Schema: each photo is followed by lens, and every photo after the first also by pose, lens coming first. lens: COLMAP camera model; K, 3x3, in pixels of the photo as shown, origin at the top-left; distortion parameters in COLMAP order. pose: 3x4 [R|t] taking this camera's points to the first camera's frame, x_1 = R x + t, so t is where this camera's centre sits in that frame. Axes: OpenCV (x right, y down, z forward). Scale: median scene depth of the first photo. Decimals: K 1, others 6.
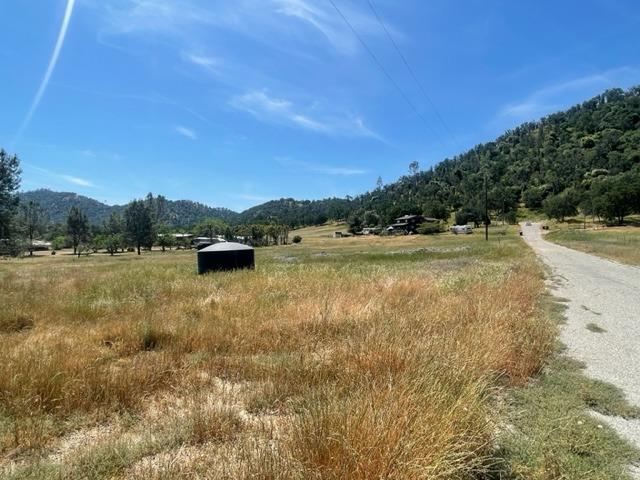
lens RADIAL K [[396.8, 0, 320.0], [0, 396.8, 240.0], [0, 0, 1]] dist [-0.000012, 0.000305]
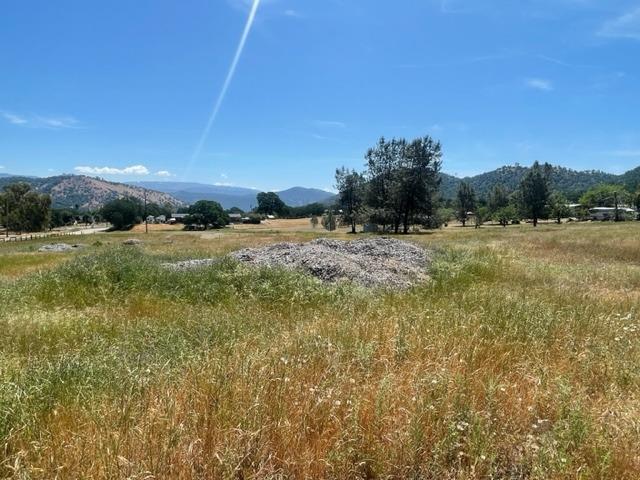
lens RADIAL K [[431.9, 0, 311.0], [0, 431.9, 239.6], [0, 0, 1]] dist [-0.003912, -0.003136]
pose [[0.695878, 0.025542, -0.717706, -0.067034], [0.019754, 0.998308, 0.054682, -0.000237], [0.717889, -0.052229, 0.694196, -0.108858]]
